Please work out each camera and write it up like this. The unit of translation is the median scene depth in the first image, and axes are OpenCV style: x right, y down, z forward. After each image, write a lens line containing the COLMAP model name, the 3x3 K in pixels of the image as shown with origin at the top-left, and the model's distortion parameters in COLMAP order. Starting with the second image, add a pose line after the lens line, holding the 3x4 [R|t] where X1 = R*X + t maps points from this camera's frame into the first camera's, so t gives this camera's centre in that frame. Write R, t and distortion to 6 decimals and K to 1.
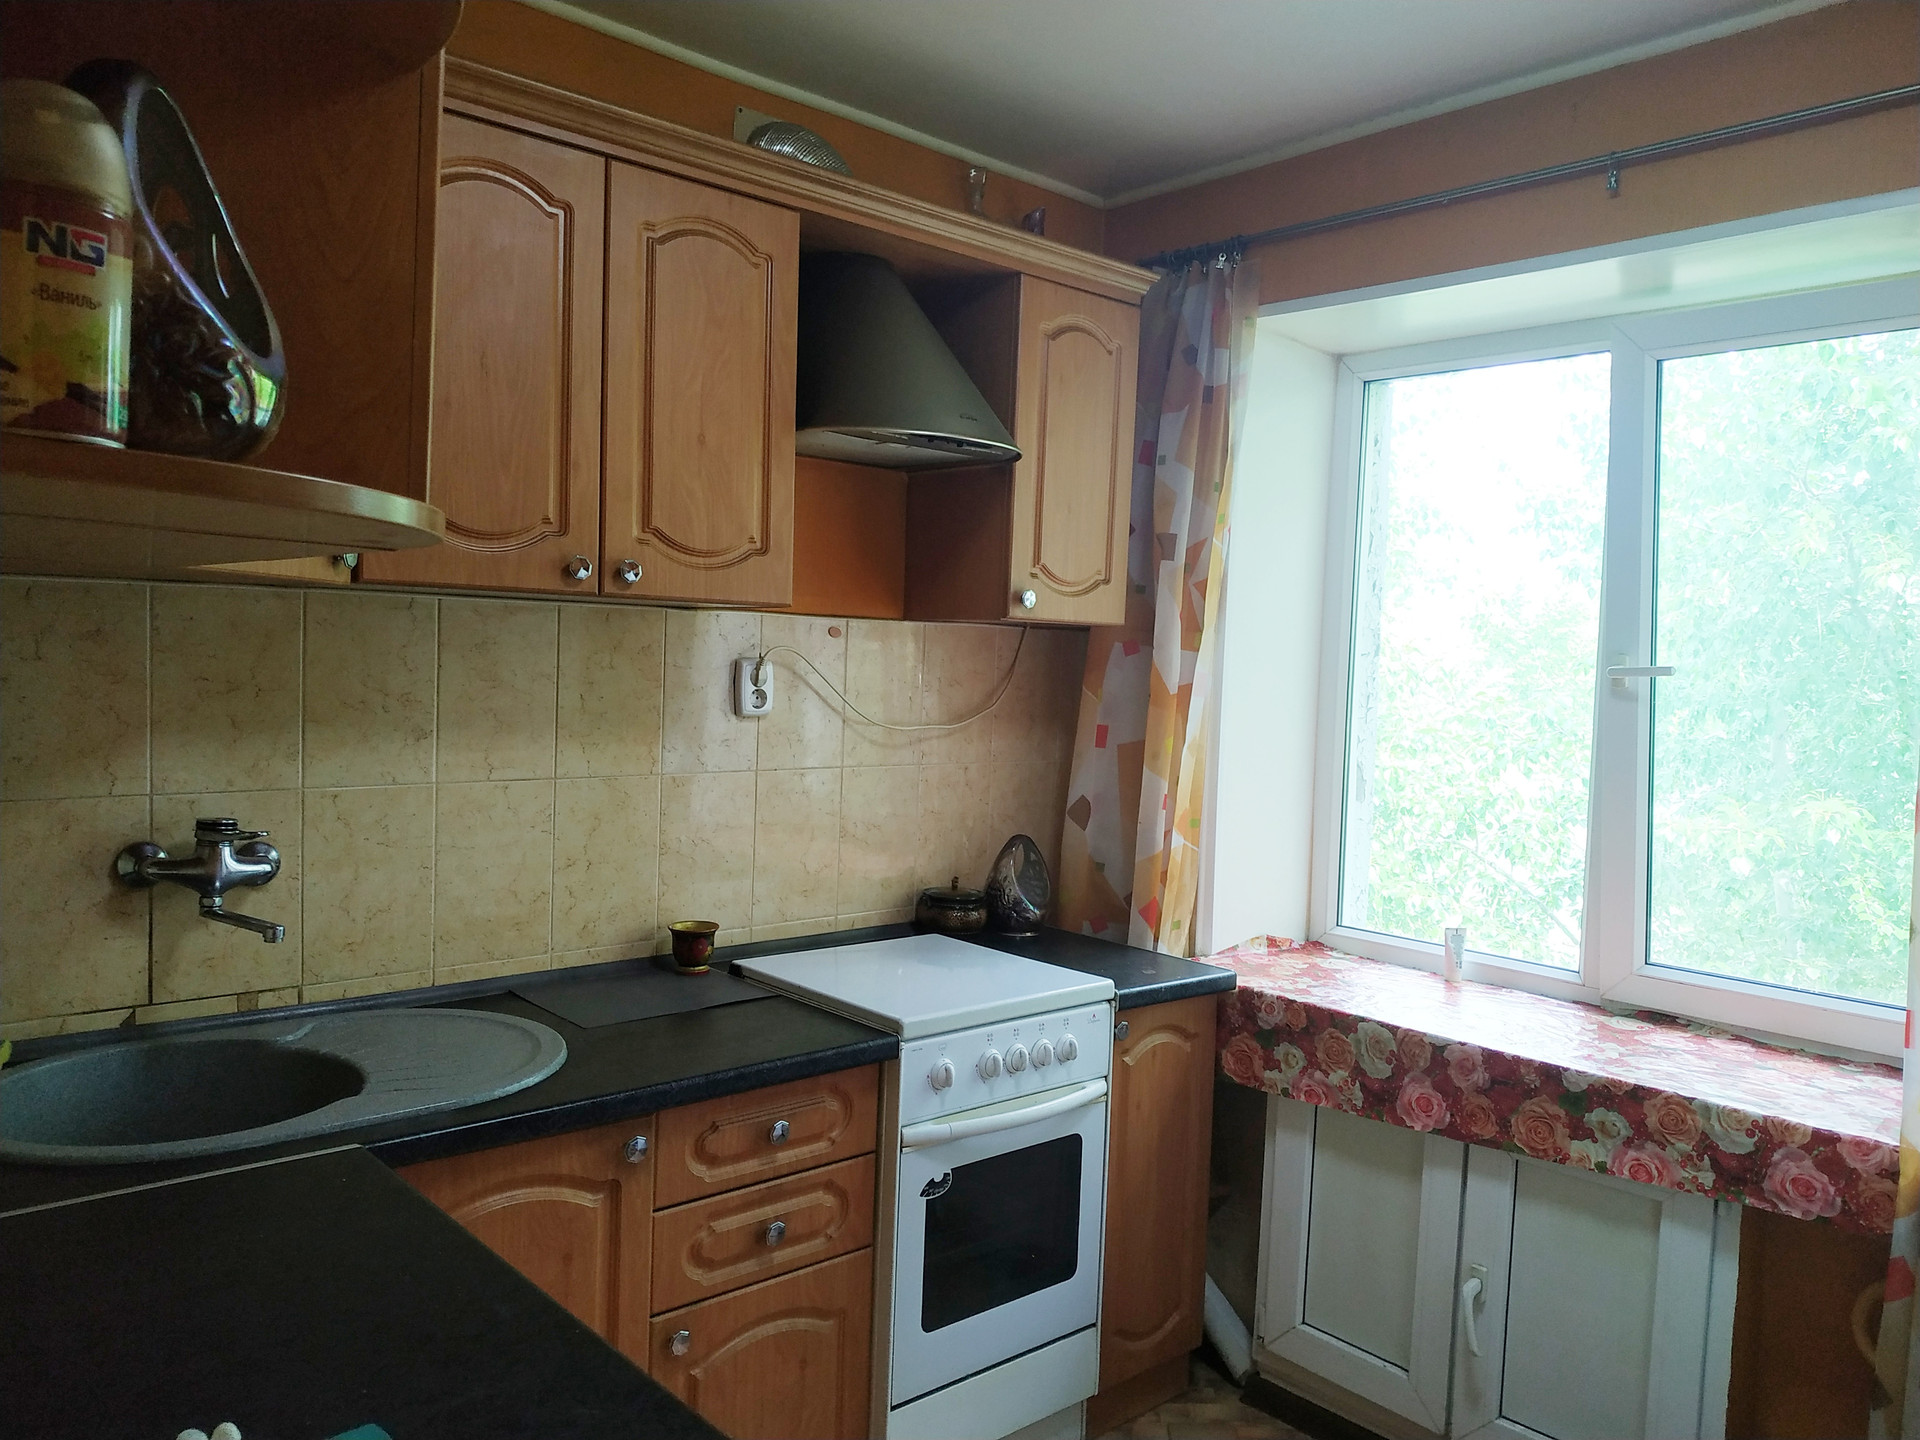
lens RADIAL K [[1387.0, 0, 960.0], [0, 1387.0, 720.0], [0, 0, 1]] dist [0.024463, -0.063397]
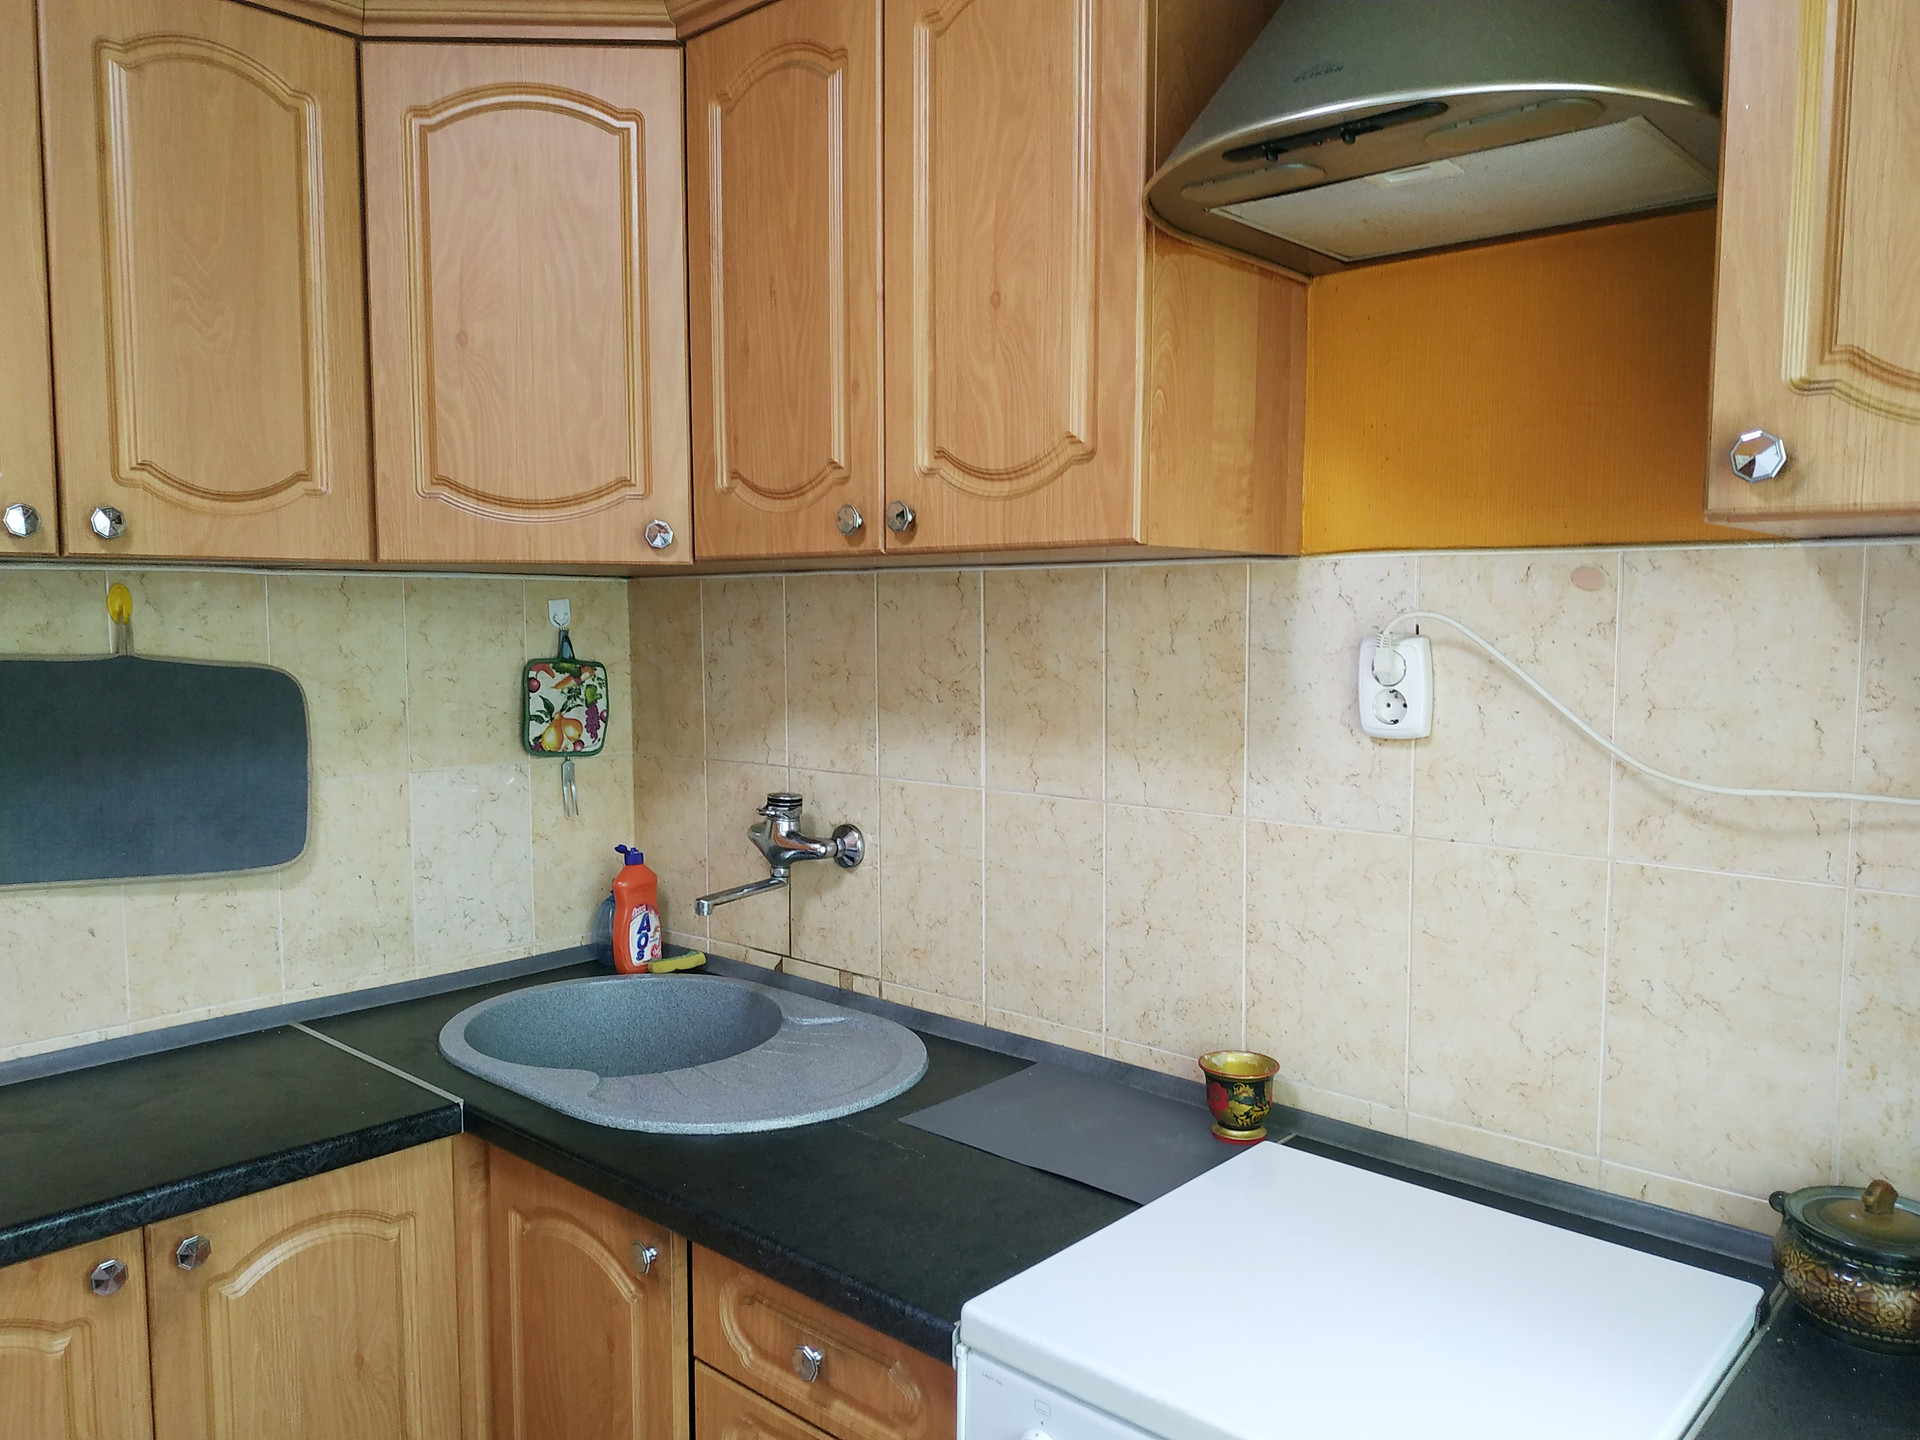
lens RADIAL K [[1359.7, 0, 960.0], [0, 1359.7, 720.0], [0, 0, 1]] dist [0.092320, -0.147548]
pose [[0.127813, 0.041836, -0.990916, 0.446193], [-0.047808, 0.998208, 0.035977, -0.025409], [0.990645, 0.042775, 0.129584, 0.878906]]
